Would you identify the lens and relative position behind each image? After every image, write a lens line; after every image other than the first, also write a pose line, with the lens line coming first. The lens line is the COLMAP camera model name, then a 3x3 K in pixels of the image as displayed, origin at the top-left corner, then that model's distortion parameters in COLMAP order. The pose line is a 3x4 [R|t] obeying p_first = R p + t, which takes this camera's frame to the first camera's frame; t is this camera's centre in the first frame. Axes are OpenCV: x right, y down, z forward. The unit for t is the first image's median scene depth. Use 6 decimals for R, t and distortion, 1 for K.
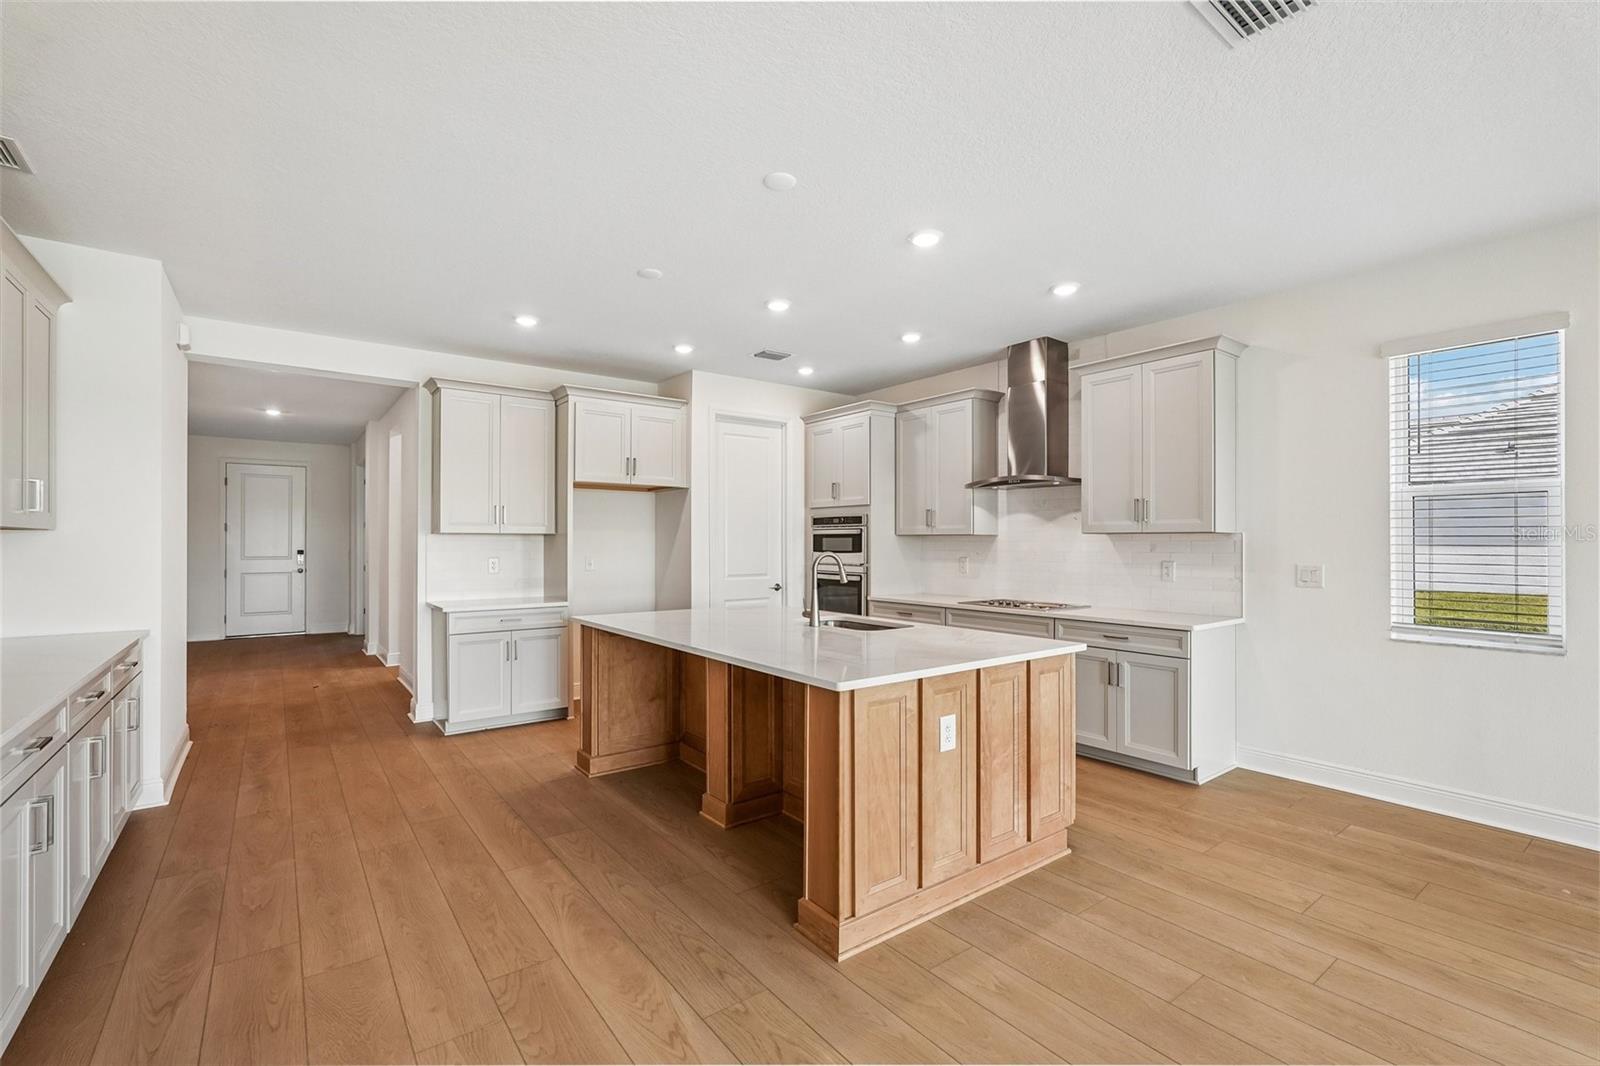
lens RADIAL K [[700.6, 0, 802.0], [0, 700.6, 542.7], [0, 0, 1]] dist [-0.002176, 0.004656]
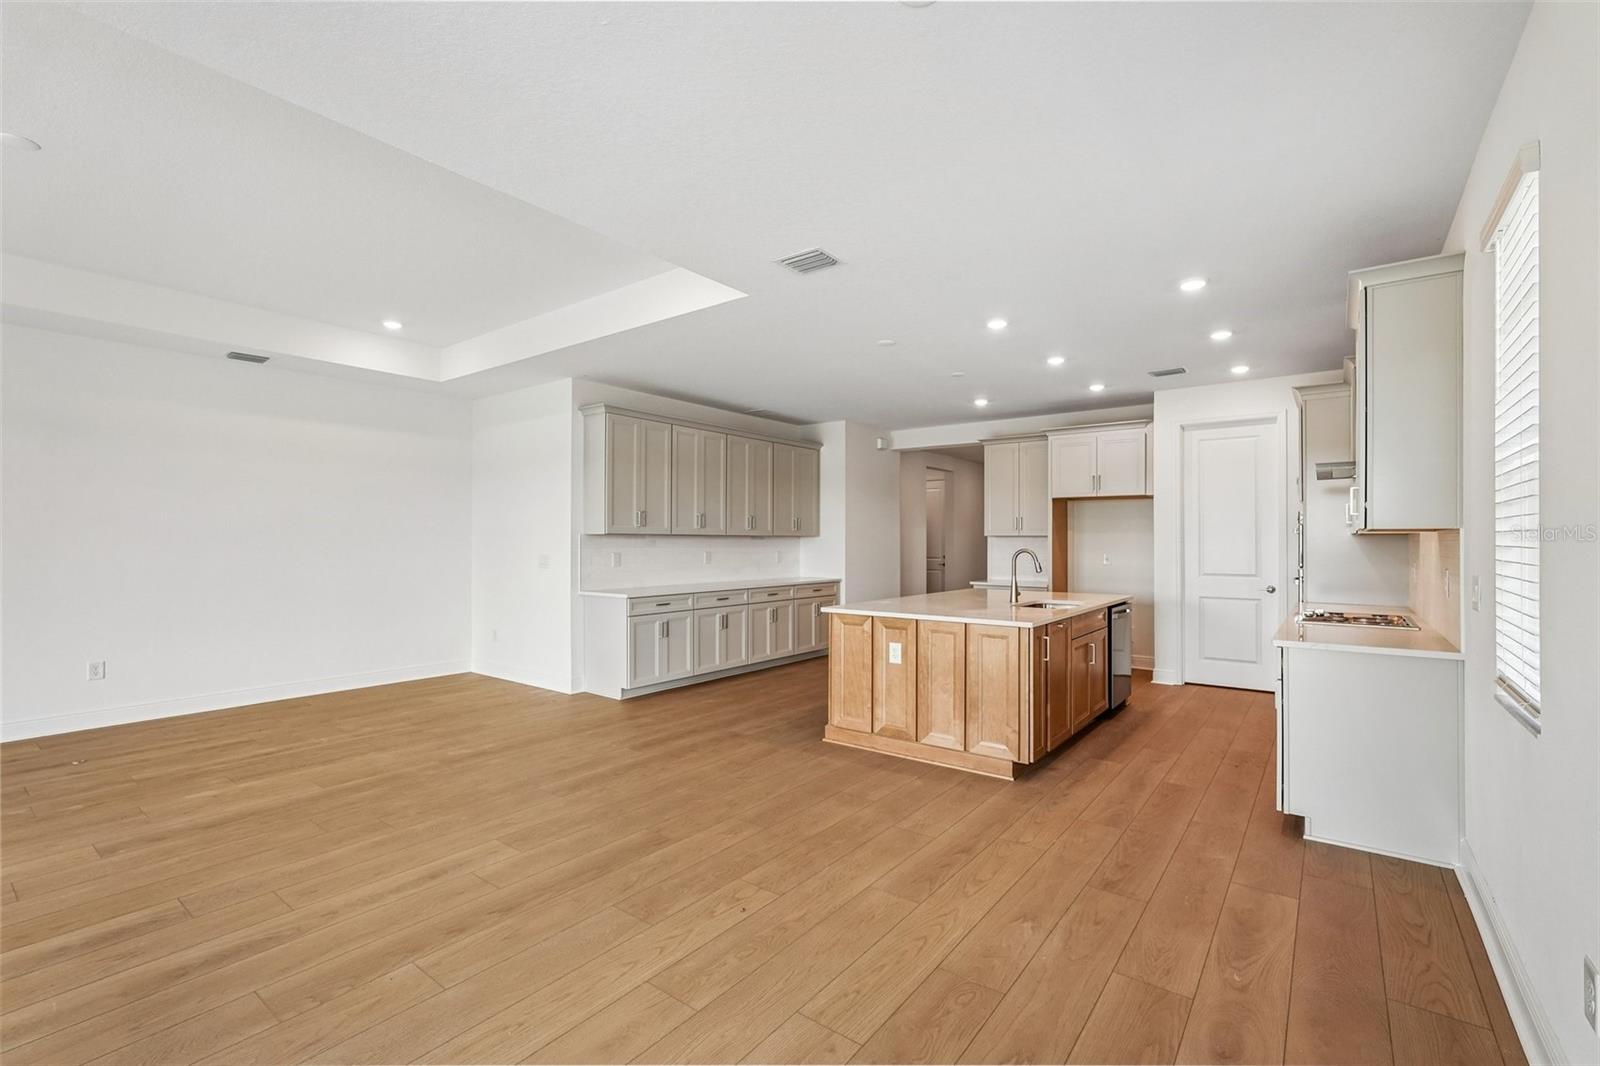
lens RADIAL K [[700.6, 0, 802.0], [0, 700.6, 542.7], [0, 0, 1]] dist [-0.002176, 0.004656]
pose [[0.271075, 0.001039, -0.962558, 0.911786], [-0.003592, 0.999994, 0.000068, 0.001705], [0.962552, 0.003439, 0.271077, 0.162663]]
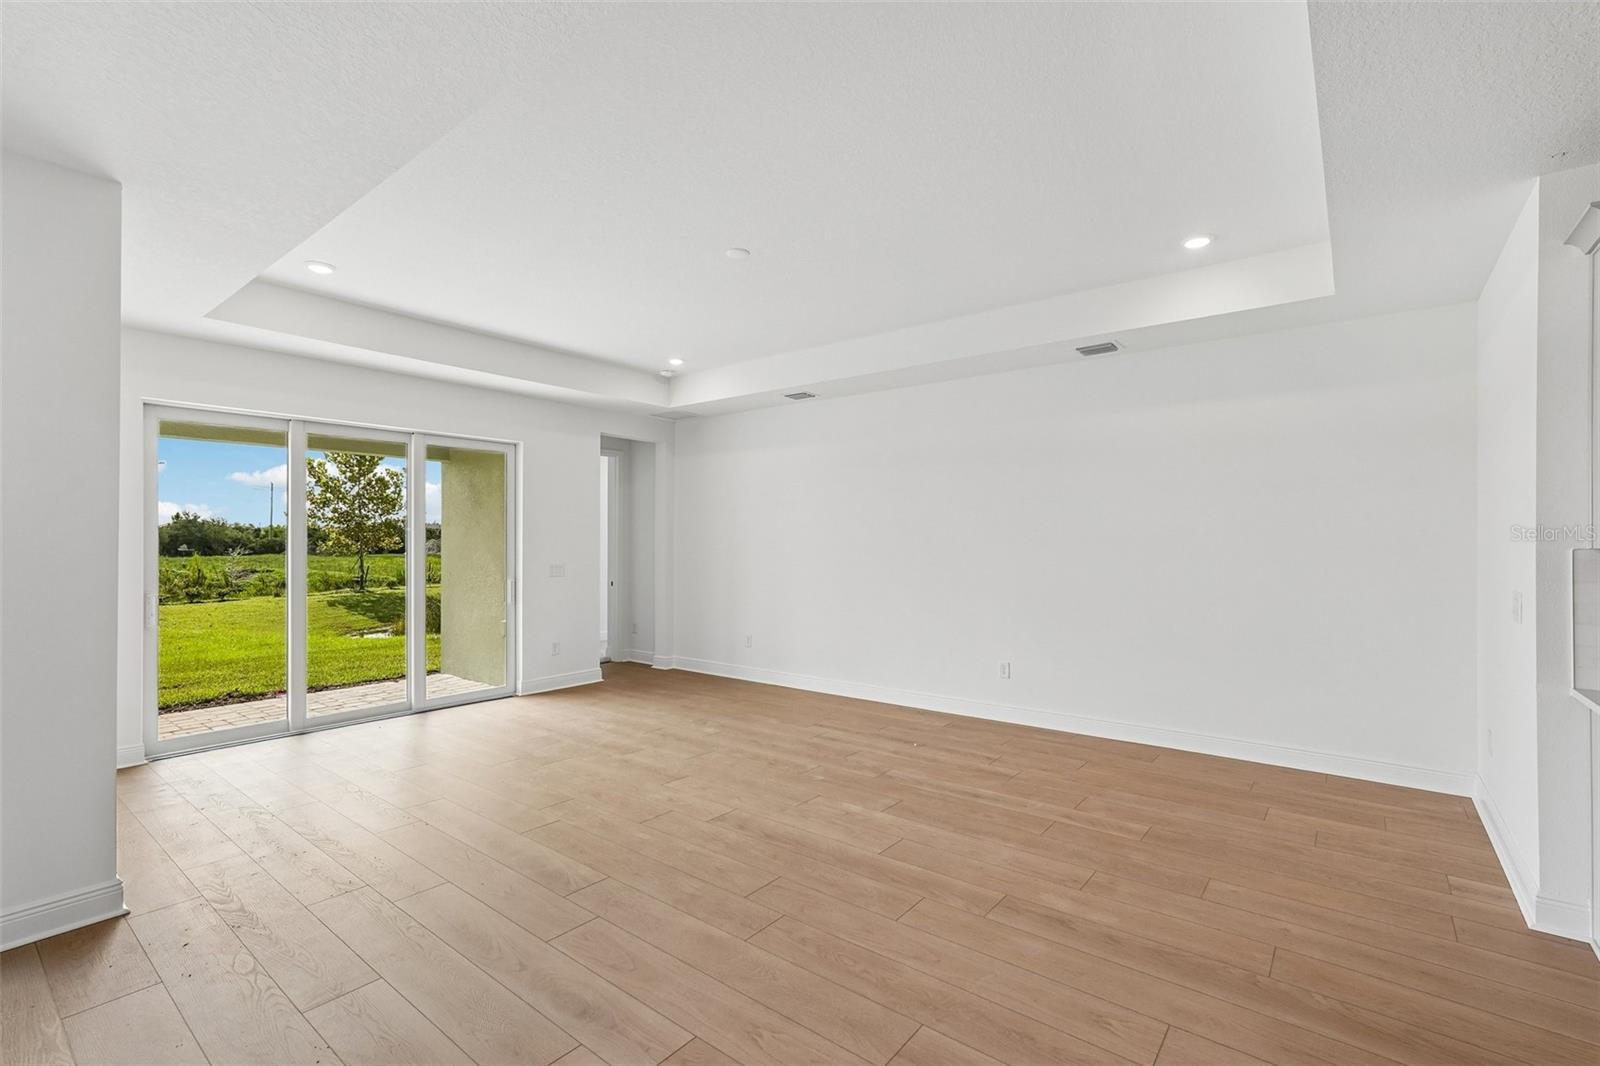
lens RADIAL K [[707.5, 0, 793.0], [0, 707.5, 541.1], [0, 0, 1]] dist [-0.000408, 0.000288]
pose [[-0.969498, -0.000365, -0.245097, 0.286792], [0.000578, 0.999993, -0.003778, -0.013415], [0.245097, -0.003805, -0.969491, 0.472893]]
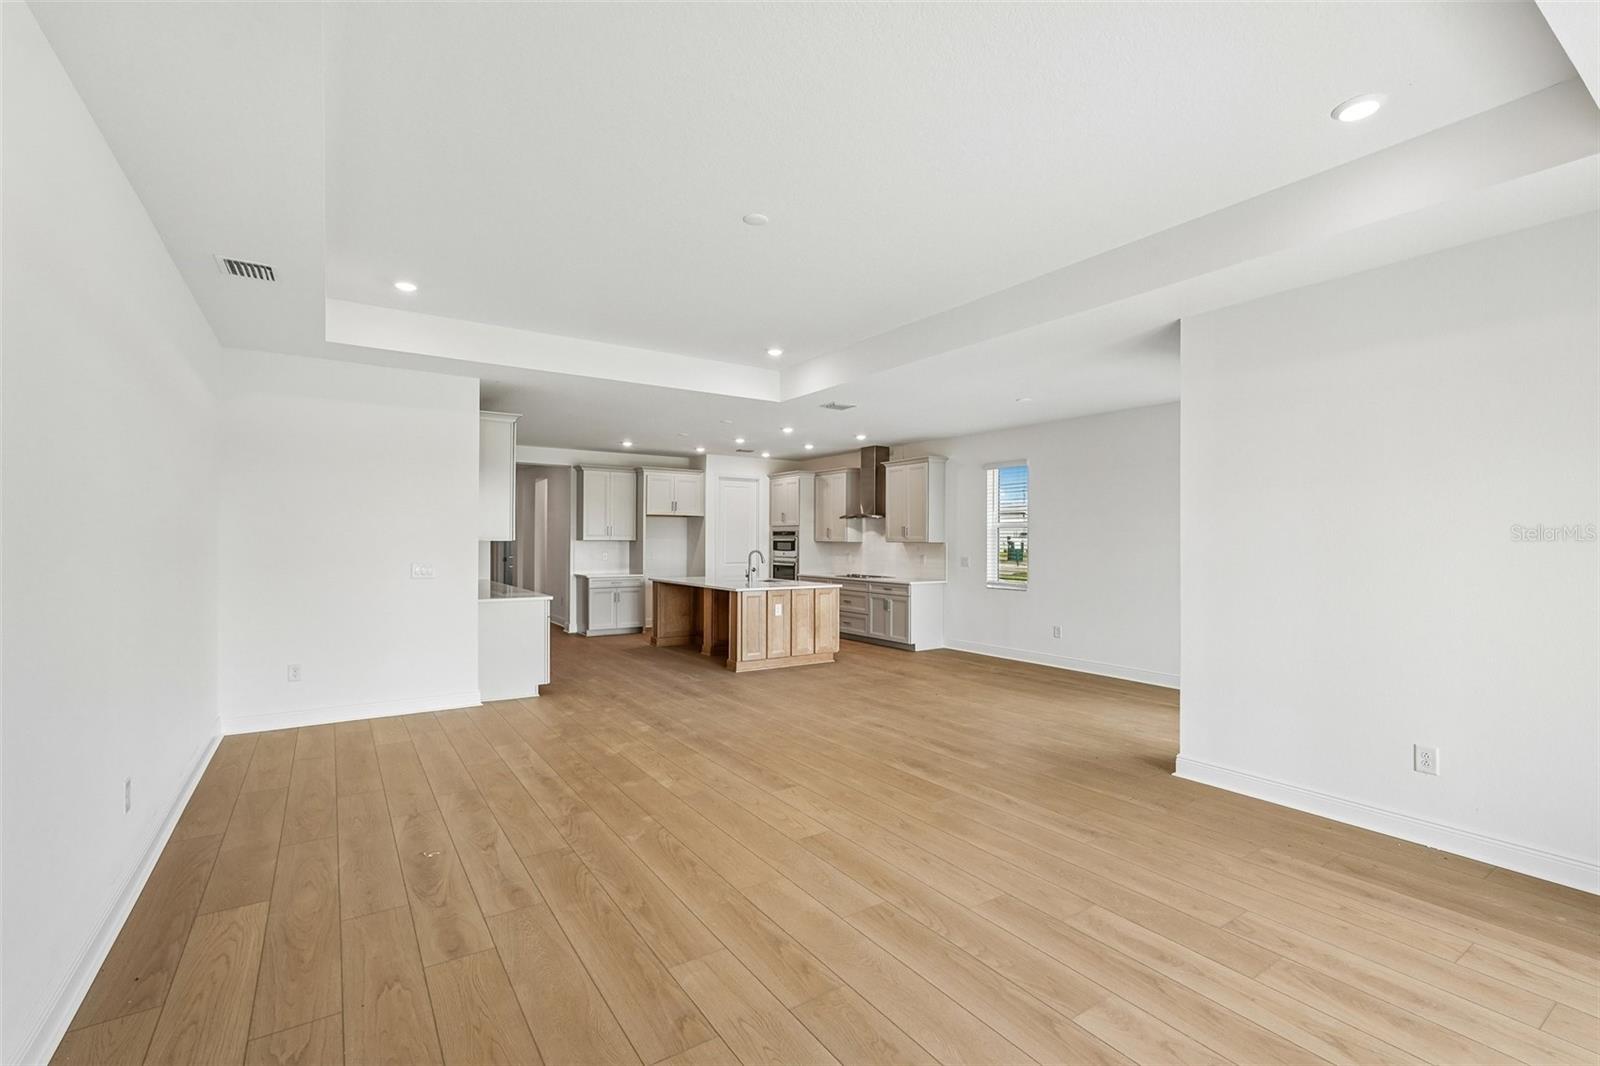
lens RADIAL K [[700.2, 0, 800.0], [0, 700.2, 533.0], [0, 0, 1]] dist [-0.000345, 0.000256]
pose [[0.998433, 0.003917, -0.055823, 0.239587], [-0.004595, 0.999917, -0.012015, -0.013264], [0.055771, 0.012252, 0.998368, -1.035436]]
